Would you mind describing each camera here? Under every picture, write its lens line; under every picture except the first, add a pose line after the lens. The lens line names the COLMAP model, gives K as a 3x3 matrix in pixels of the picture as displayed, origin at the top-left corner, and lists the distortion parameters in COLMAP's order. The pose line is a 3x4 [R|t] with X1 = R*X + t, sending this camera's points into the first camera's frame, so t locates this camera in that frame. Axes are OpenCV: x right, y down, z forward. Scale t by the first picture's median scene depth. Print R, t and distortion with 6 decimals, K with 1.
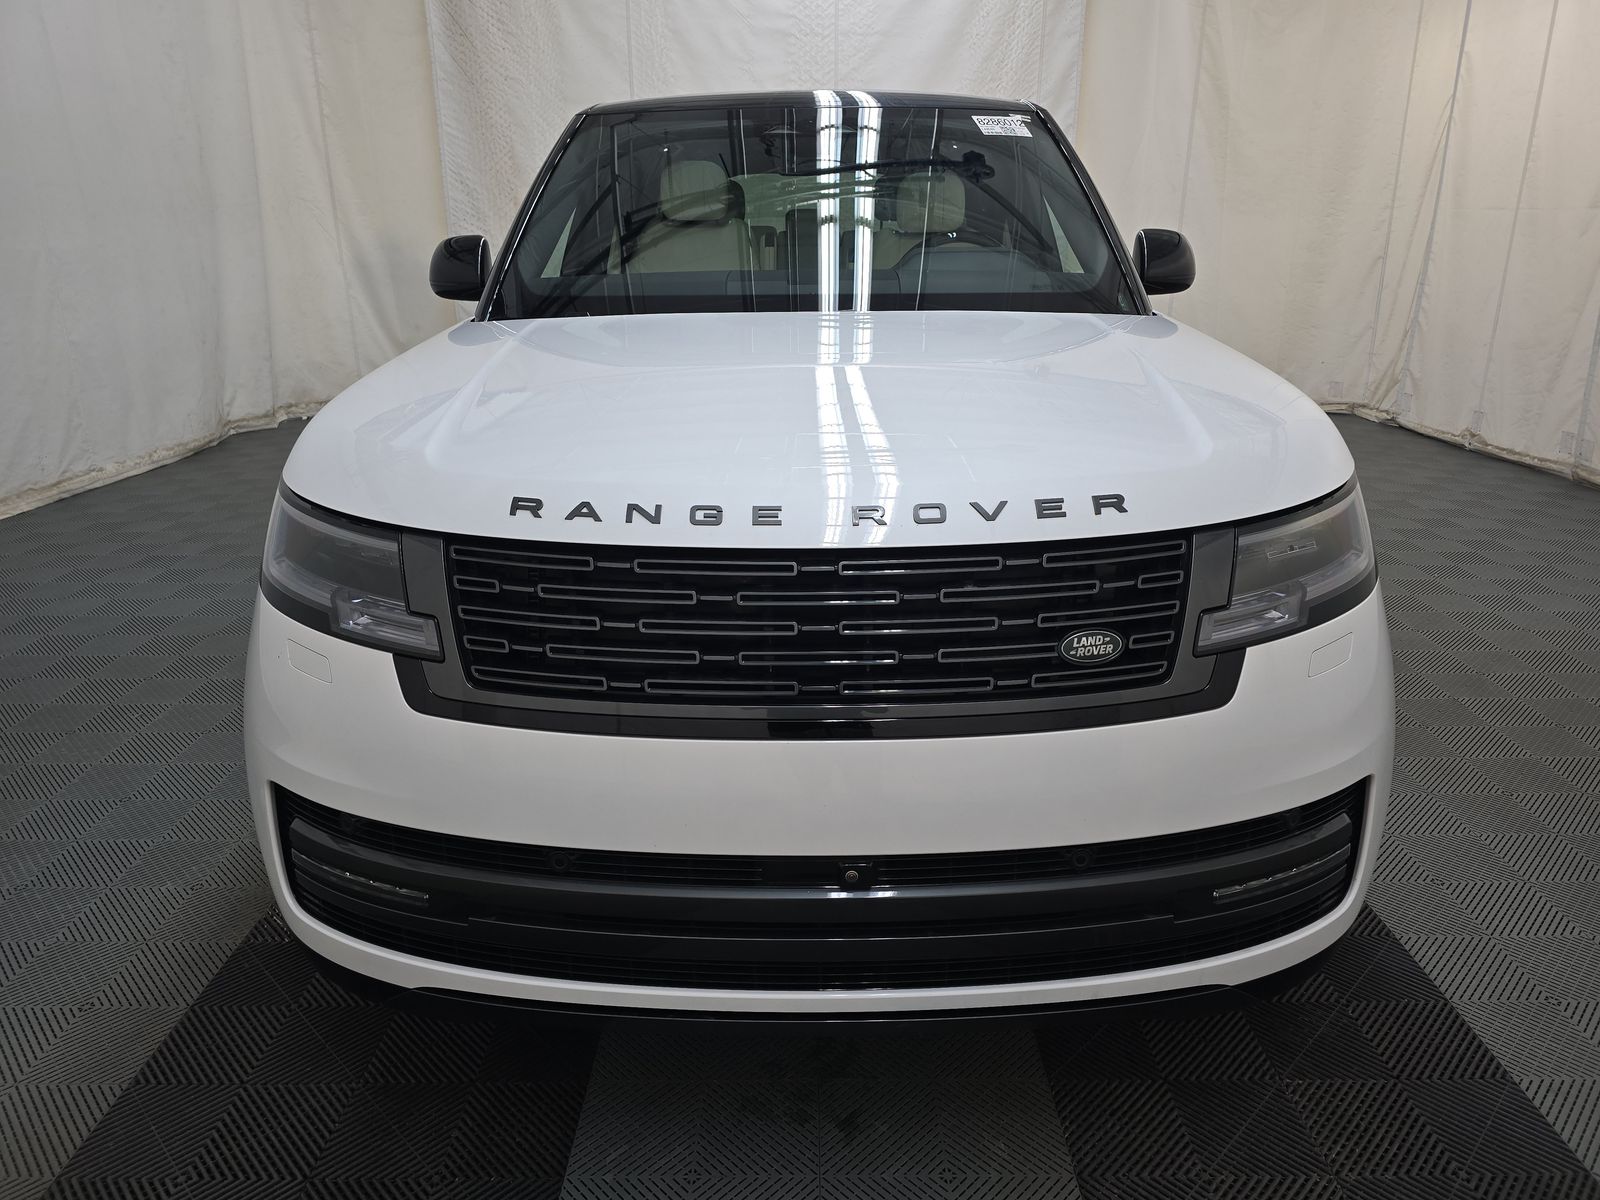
lens RADIAL K [[1074.8, 0, 800.0], [0, 1074.8, 596.0], [0, 0, 1]] dist [0.032423, -0.041131]
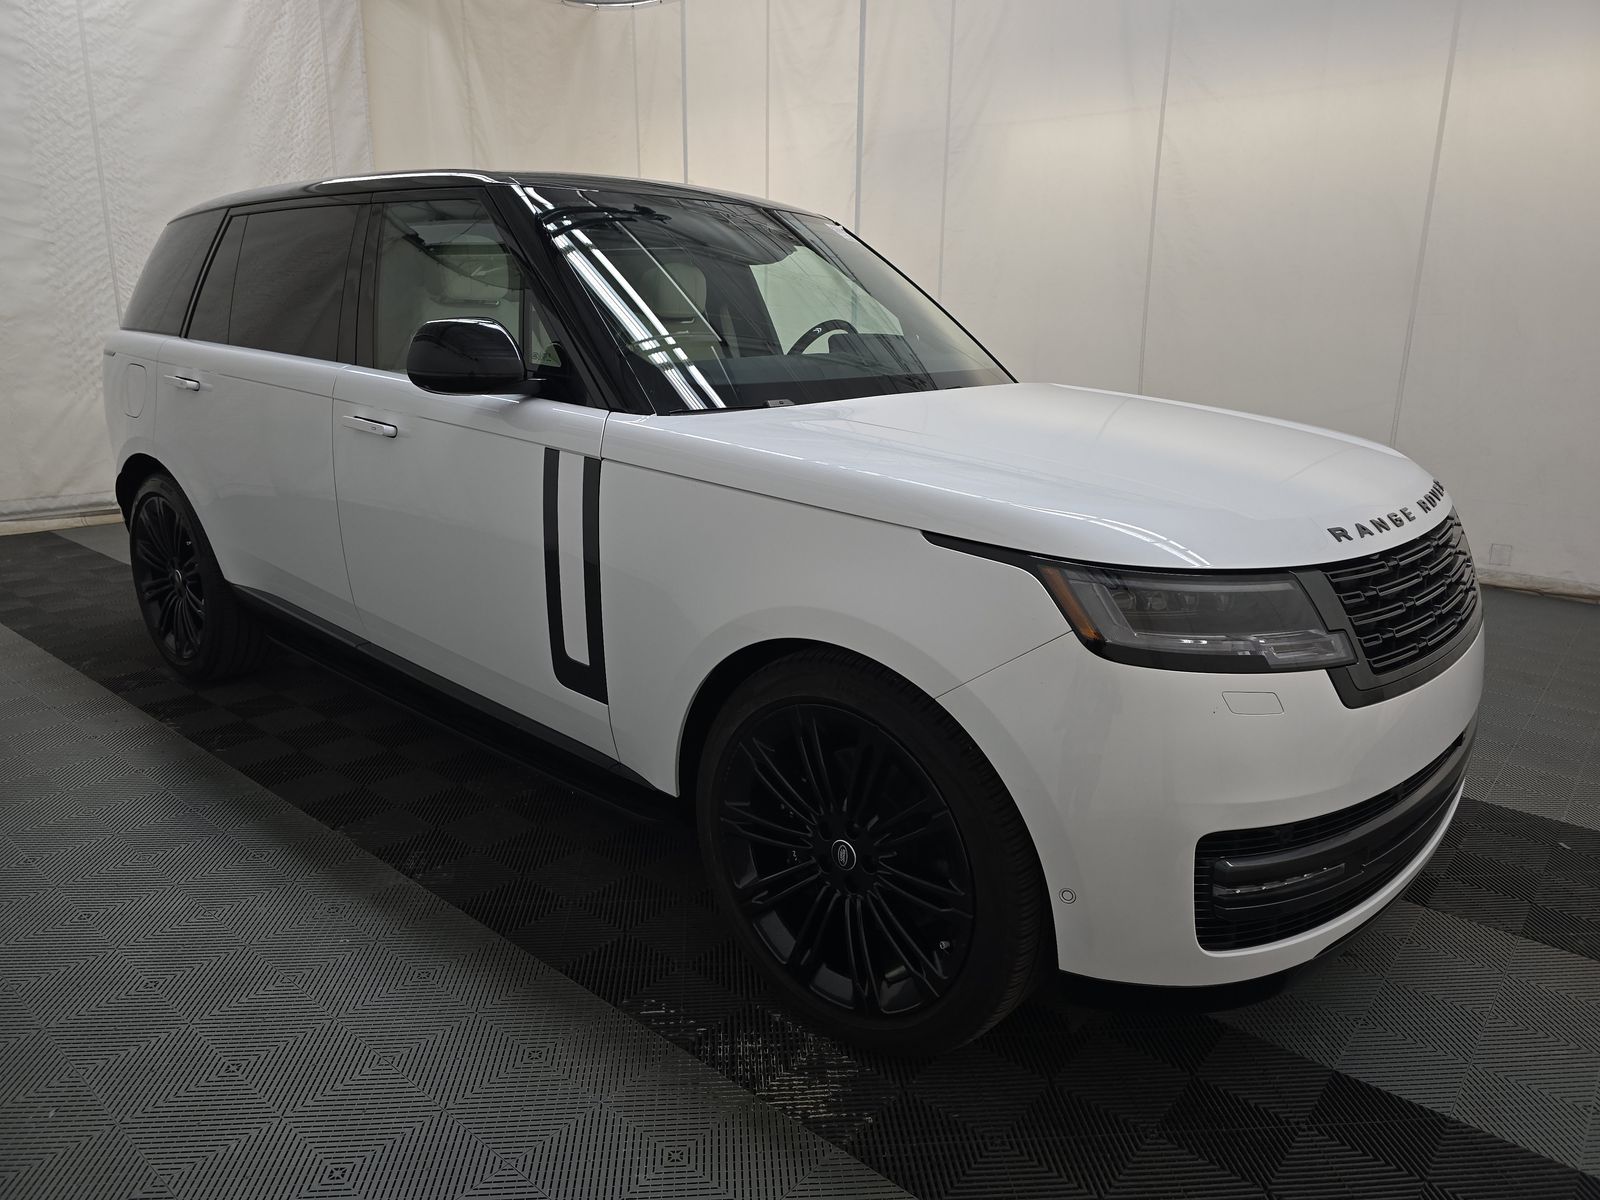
lens RADIAL K [[1074.8, 0, 800.0], [0, 1074.8, 596.0], [0, 0, 1]] dist [0.032423, -0.041131]
pose [[0.646250, -0.176738, 0.742378, -0.297076], [0.225223, 0.973651, 0.035738, -0.036531], [-0.729134, 0.144105, 0.669027, 0.109941]]
